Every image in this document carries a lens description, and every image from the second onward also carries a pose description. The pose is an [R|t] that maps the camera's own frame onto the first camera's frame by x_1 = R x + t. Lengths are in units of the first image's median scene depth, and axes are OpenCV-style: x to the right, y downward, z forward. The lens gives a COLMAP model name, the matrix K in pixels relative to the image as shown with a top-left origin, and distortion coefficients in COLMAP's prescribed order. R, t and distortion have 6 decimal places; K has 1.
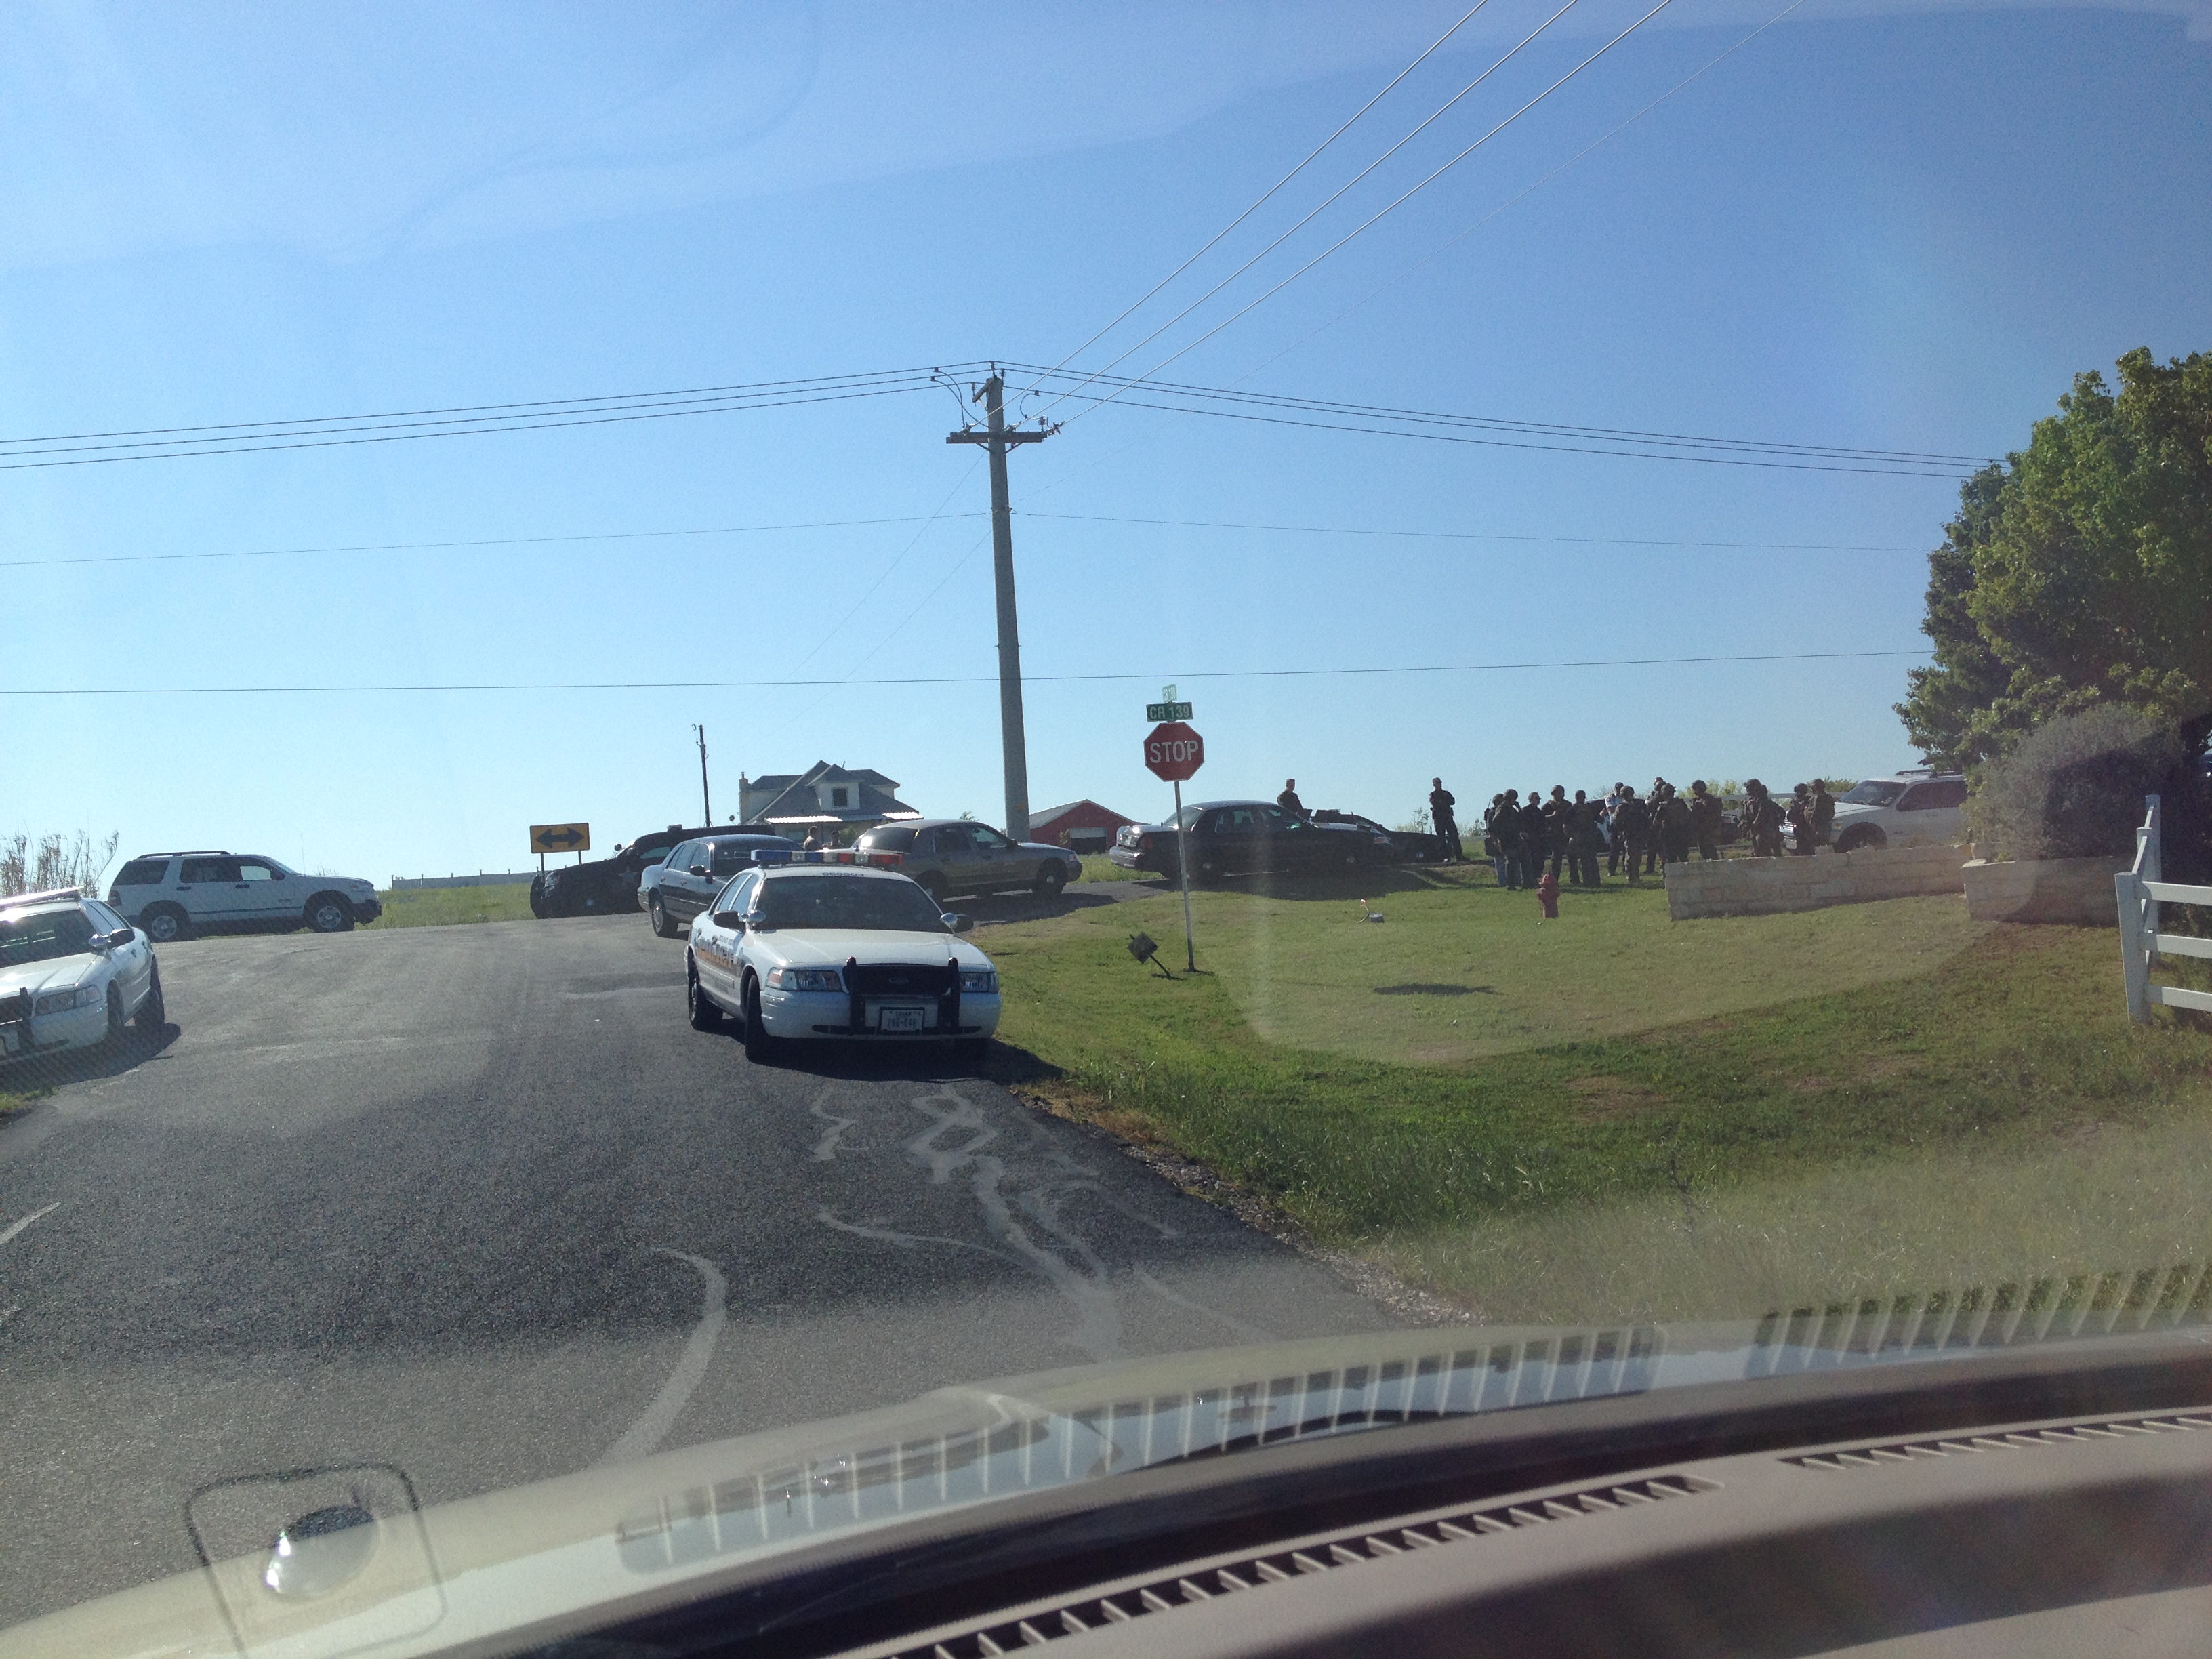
lens RADIAL K [[2240.3, 0, 1106.0], [0, 2240.3, 829.5], [0, 0, 1]] dist [0.119895, -0.362806]
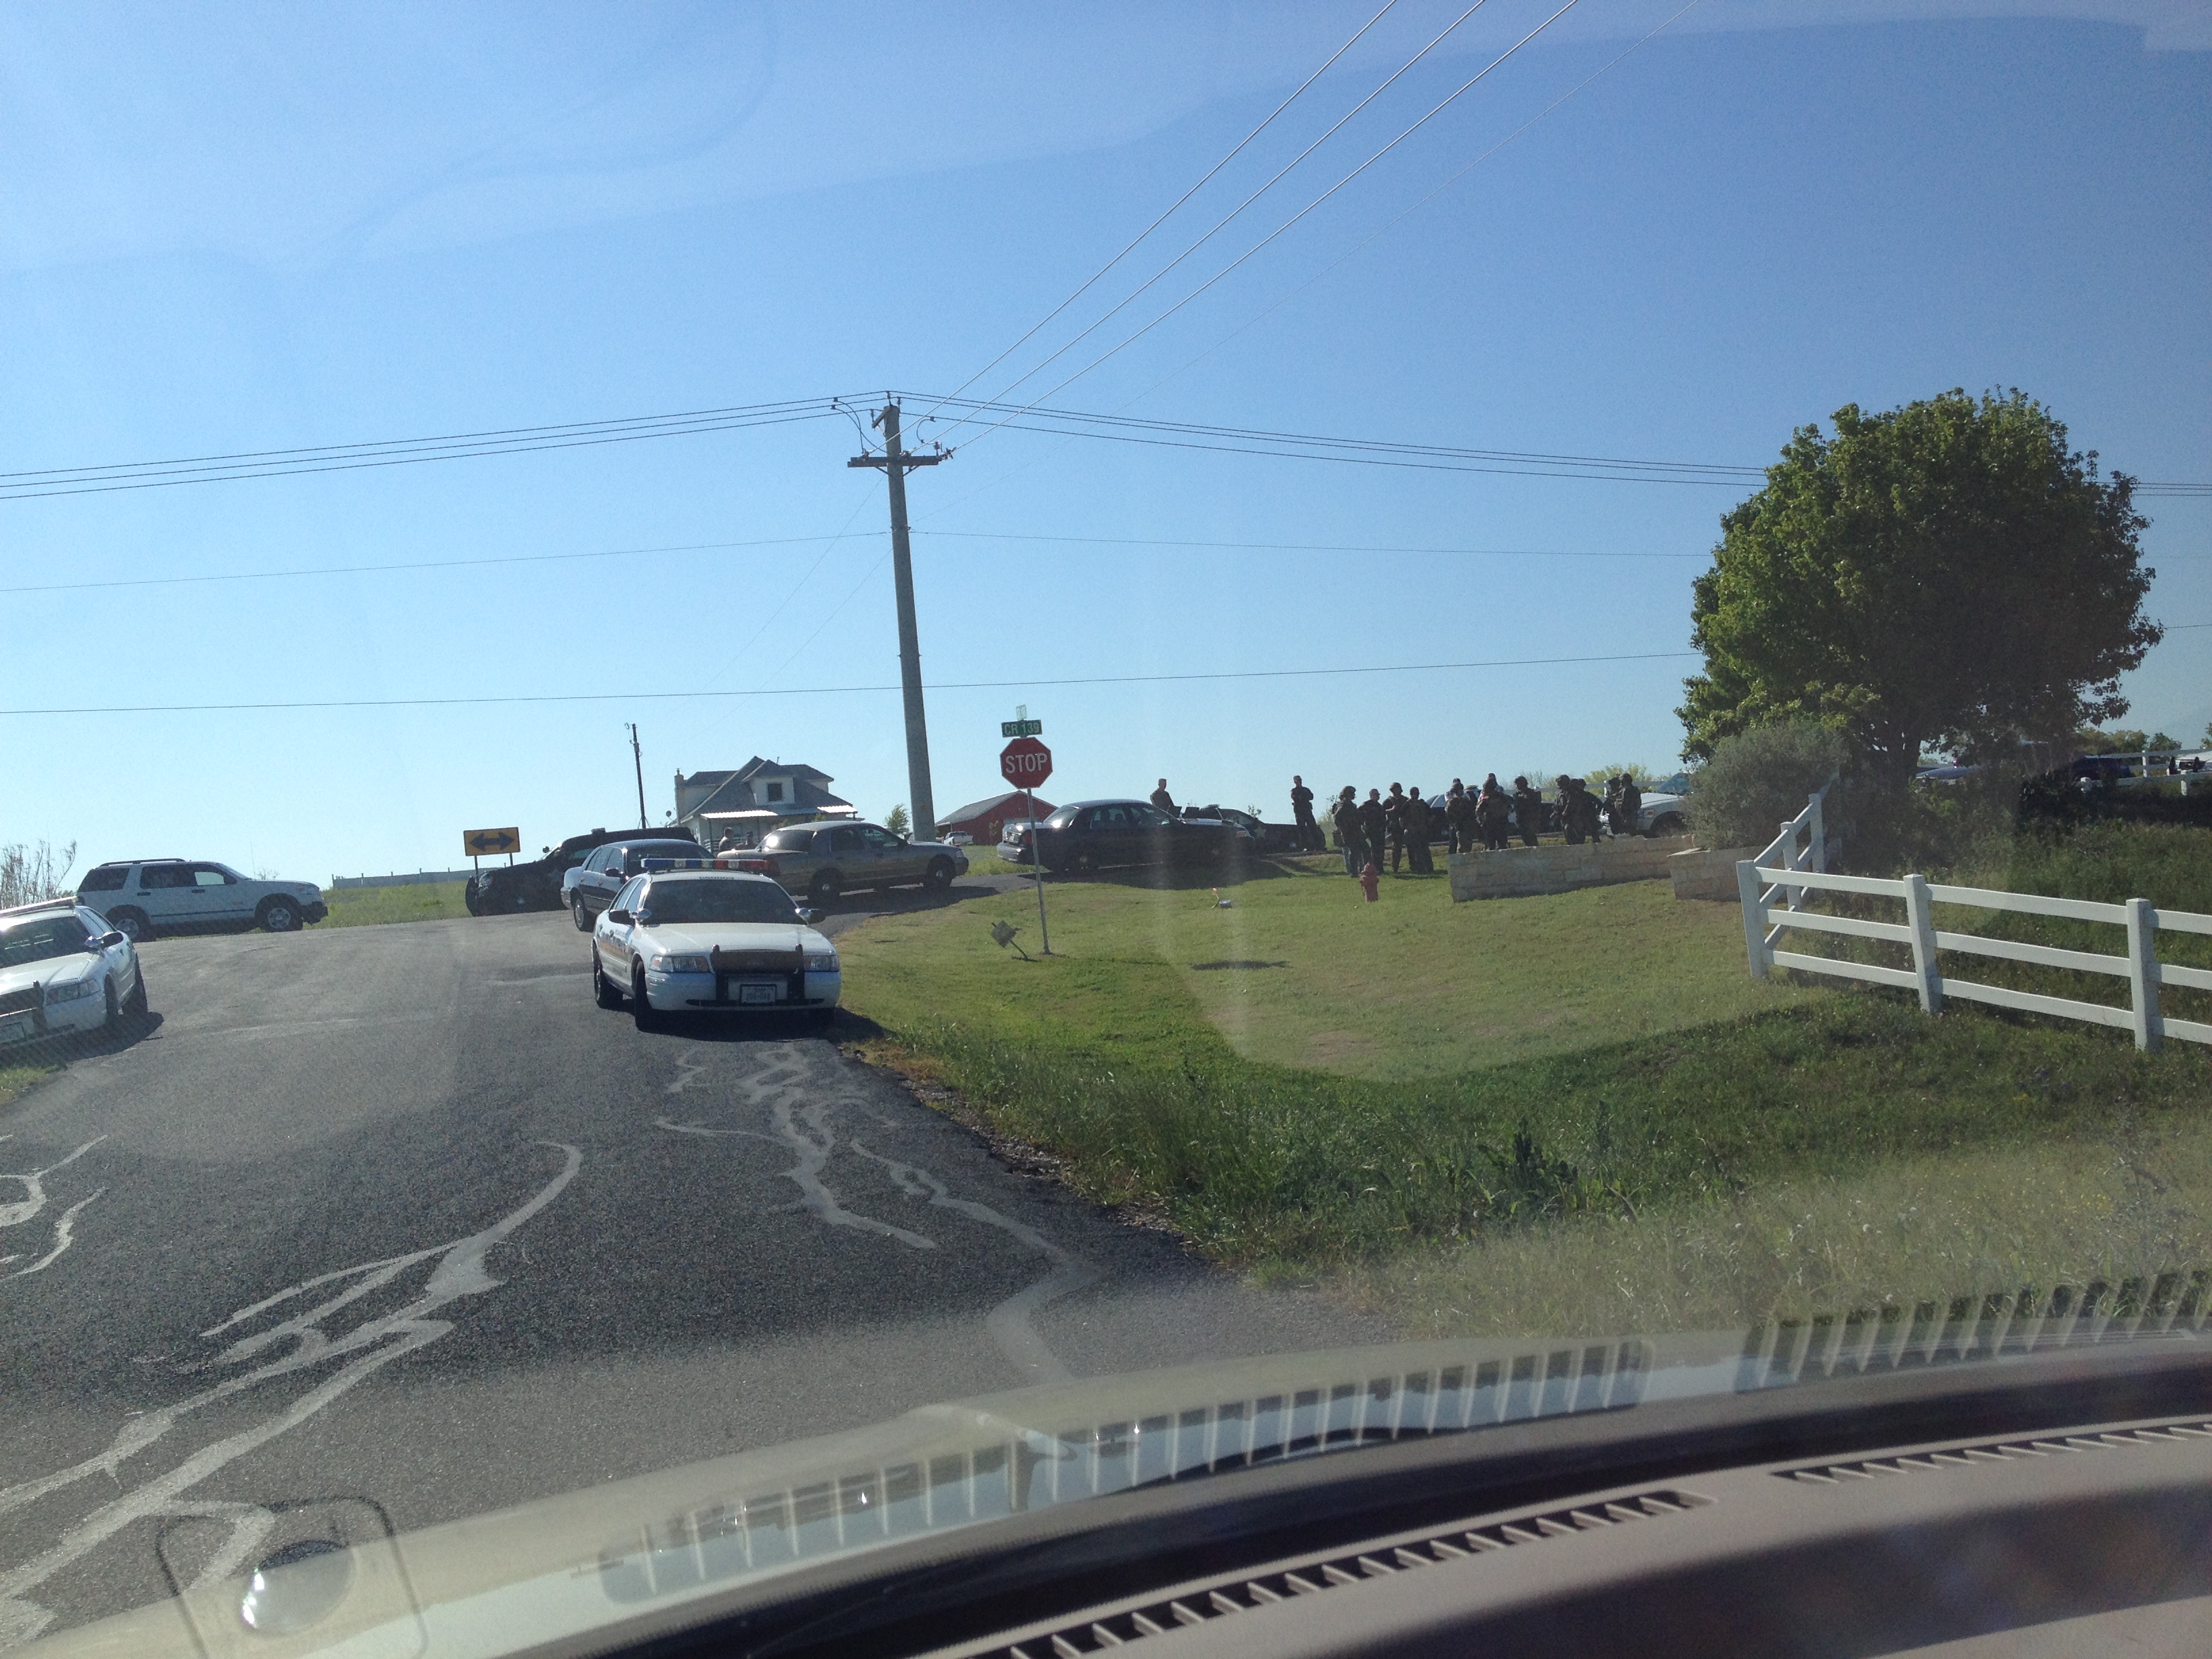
lens RADIAL K [[2404.0, 0, 1192.1], [0, 2404.0, 893.8], [0, 0, 1]] dist [0.099351, -0.334293]
pose [[0.999177, -0.015969, 0.037284, 0.060808], [0.014634, 0.999252, 0.035807, -0.009605], [-0.037827, -0.035232, 0.998663, -0.210973]]
